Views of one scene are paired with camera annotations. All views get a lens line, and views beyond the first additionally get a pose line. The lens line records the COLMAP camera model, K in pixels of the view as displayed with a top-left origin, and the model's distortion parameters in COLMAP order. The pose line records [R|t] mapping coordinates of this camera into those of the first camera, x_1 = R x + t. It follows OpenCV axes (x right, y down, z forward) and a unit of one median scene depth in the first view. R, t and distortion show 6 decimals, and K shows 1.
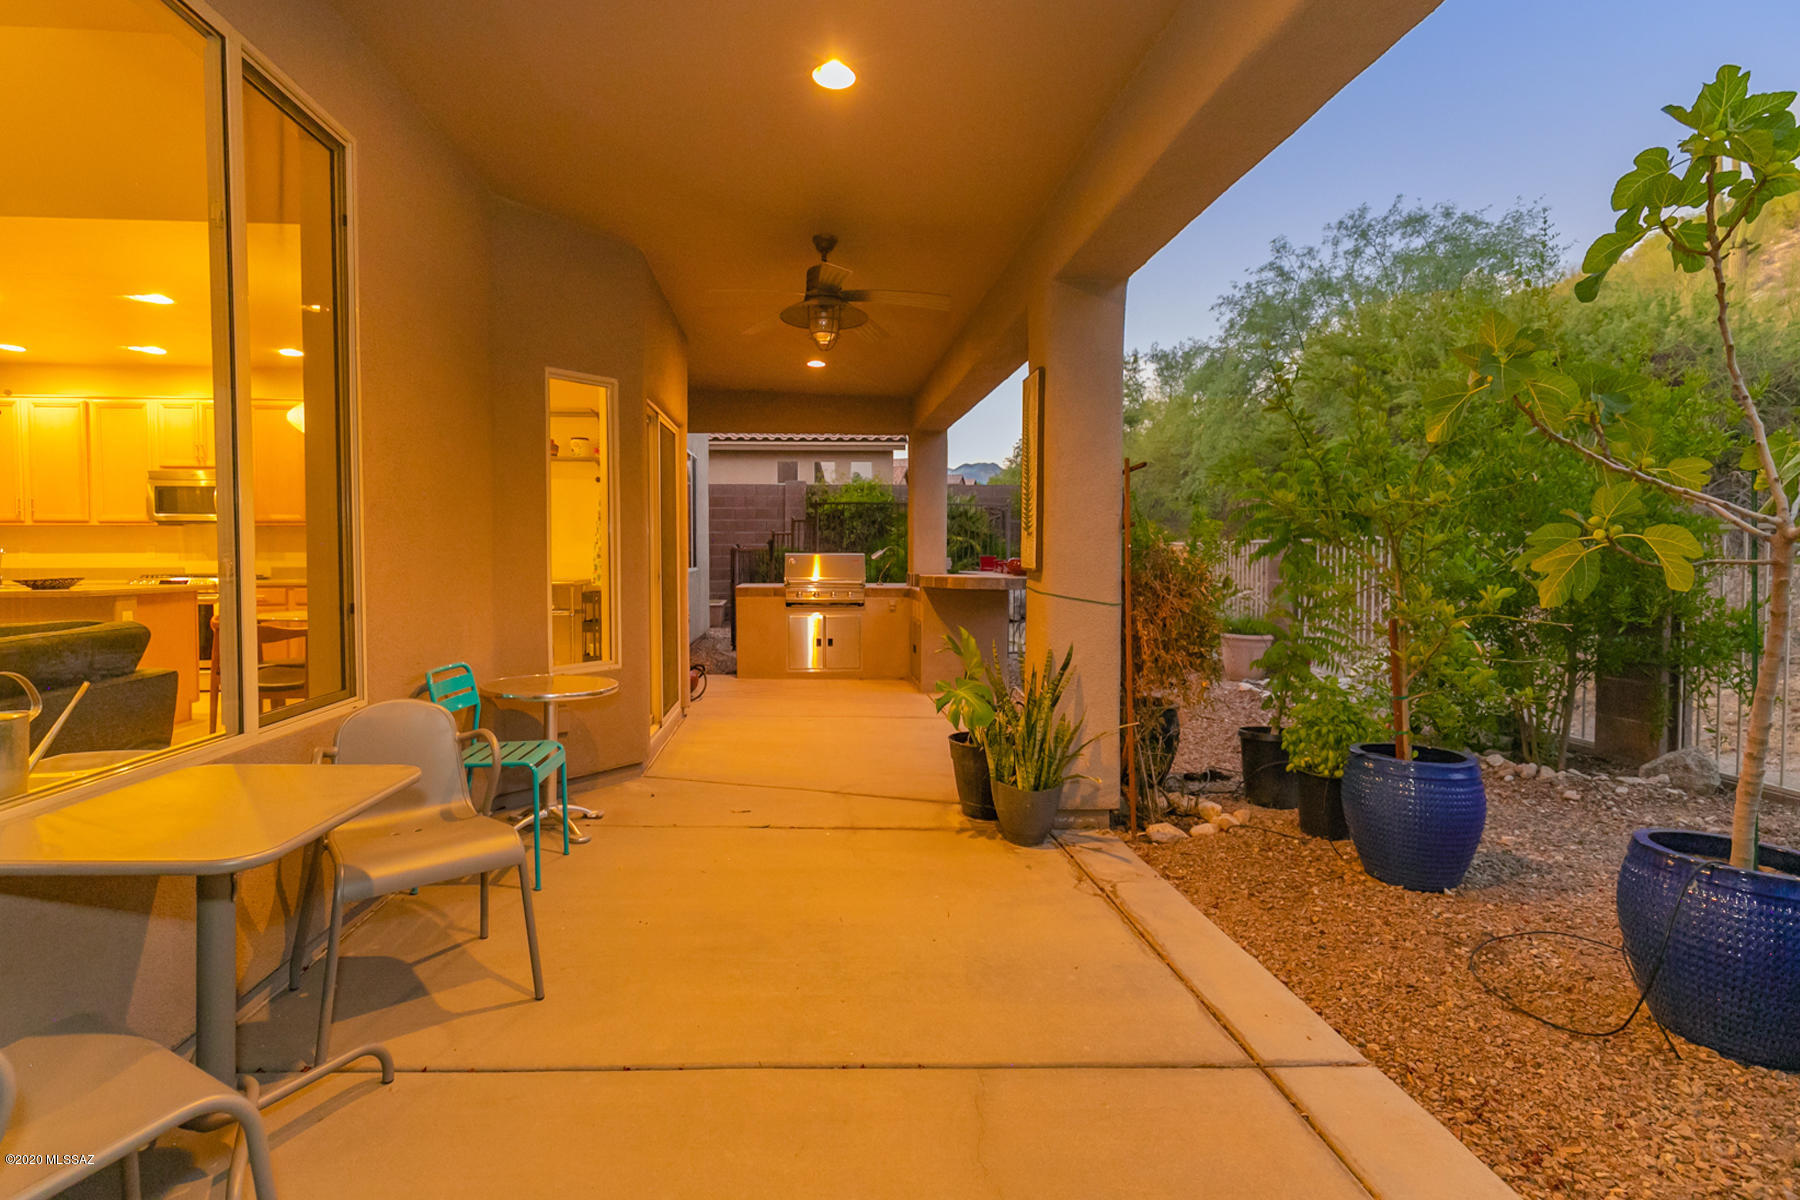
lens RADIAL K [[873.0, 0, 865.4], [0, 873.0, 601.2], [0, 0, 1]] dist [0.003060, -0.000312]
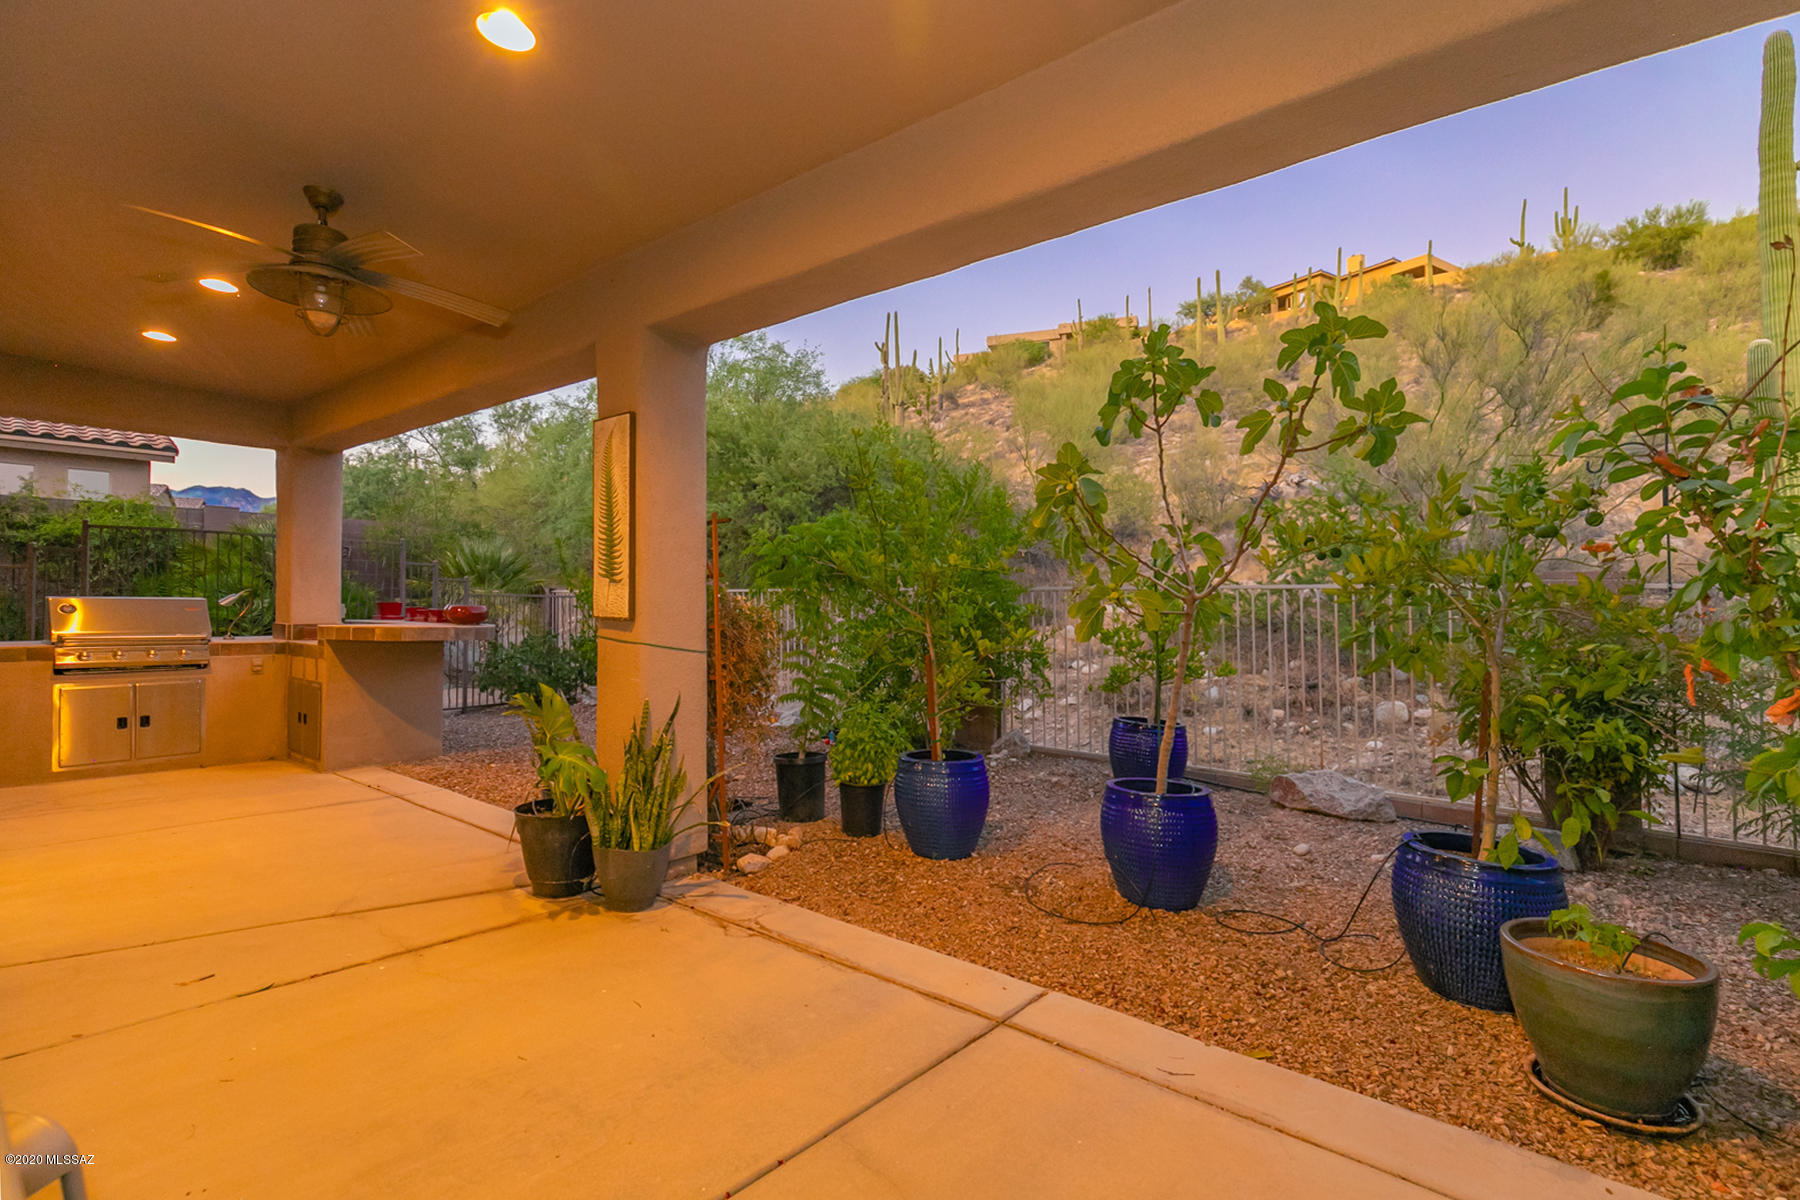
lens RADIAL K [[819.8, 0, 920.6], [0, 819.8, 601.1], [0, 0, 1]] dist [0.010742, -0.000599]
pose [[0.667376, 0.008518, 0.744672, -0.262943], [0.031539, 0.998714, -0.039690, -0.009109], [-0.744053, 0.049975, 0.666249, 0.153831]]
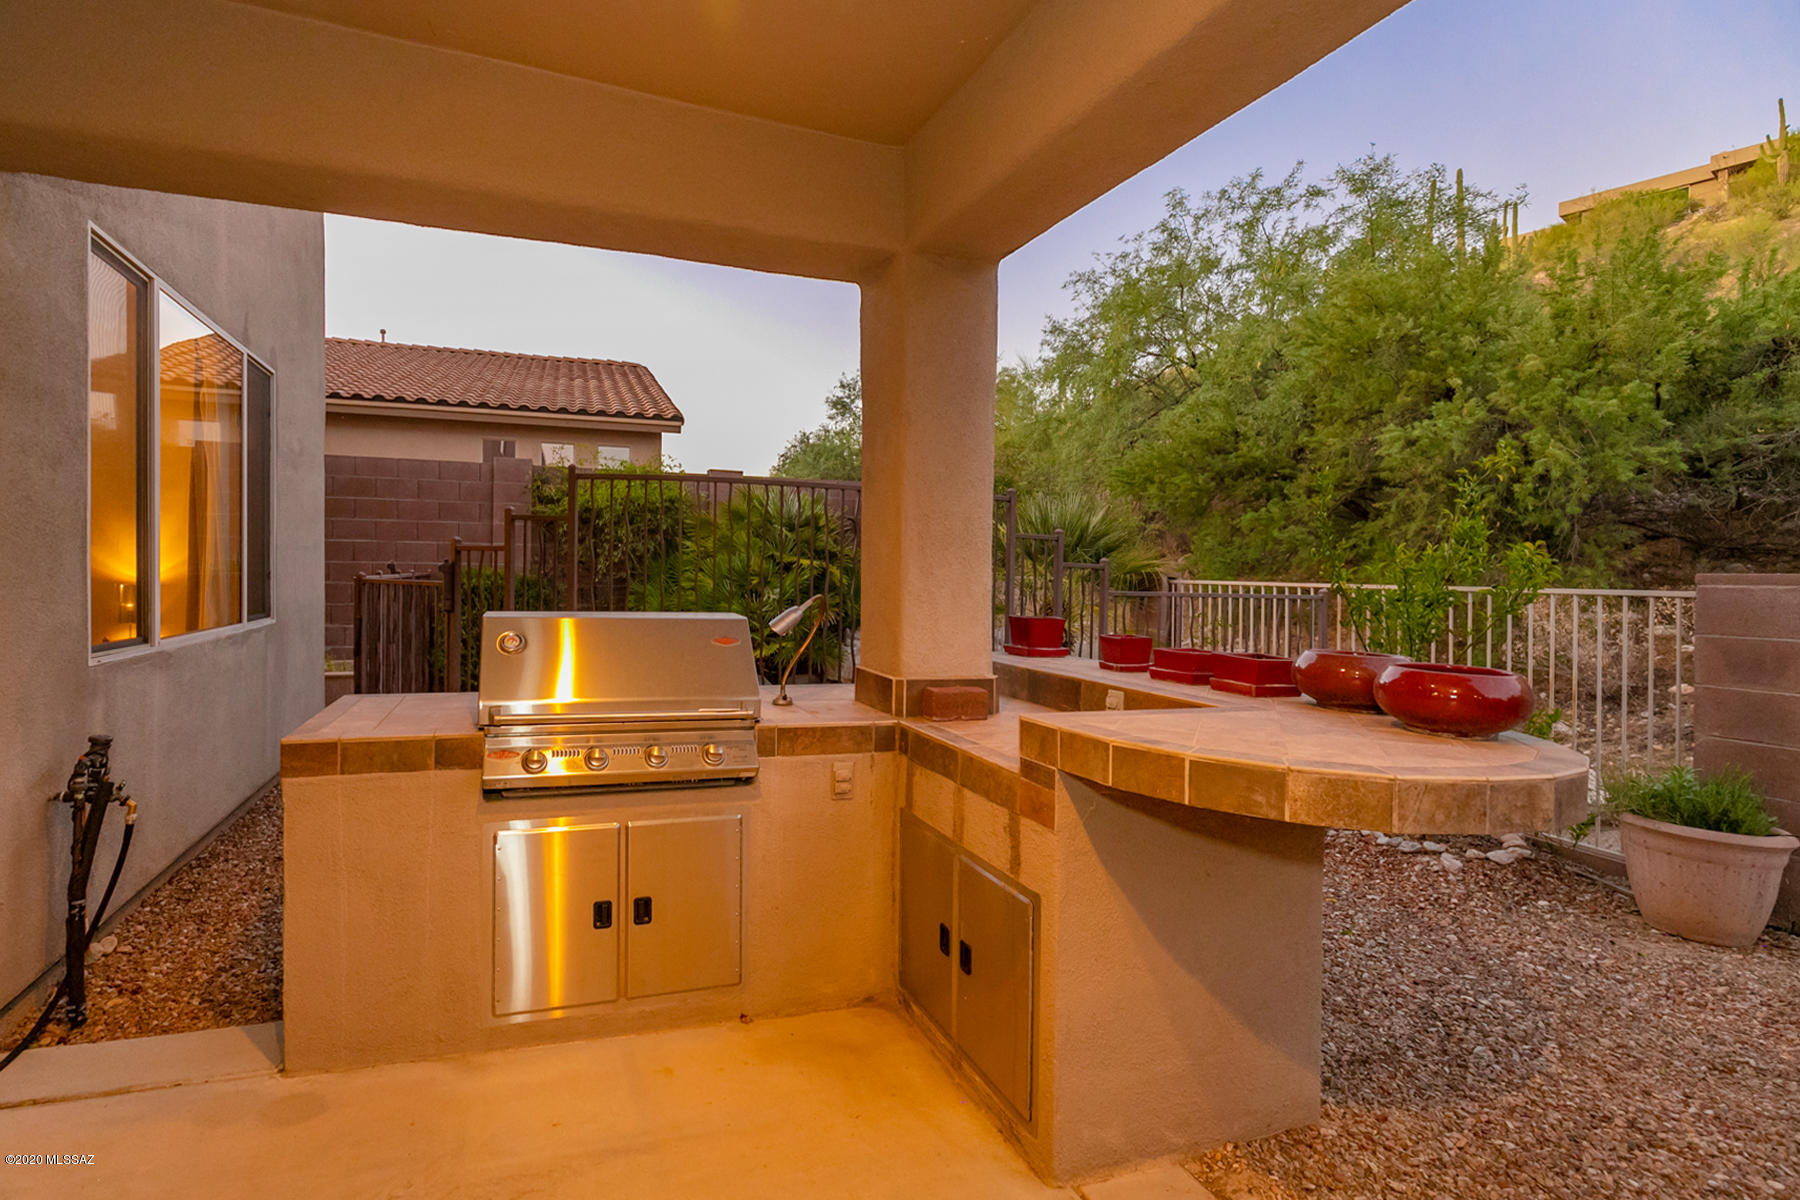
lens RADIAL K [[809.6, 0, 860.0], [0, 809.6, 600.1], [0, 0, 1]] dist [0.003285, 0.000161]
pose [[0.946233, 0.005307, 0.323442, -0.130088], [-0.000010, 0.999866, -0.016377, -0.121744], [-0.323486, 0.015493, 0.946106, 1.534589]]
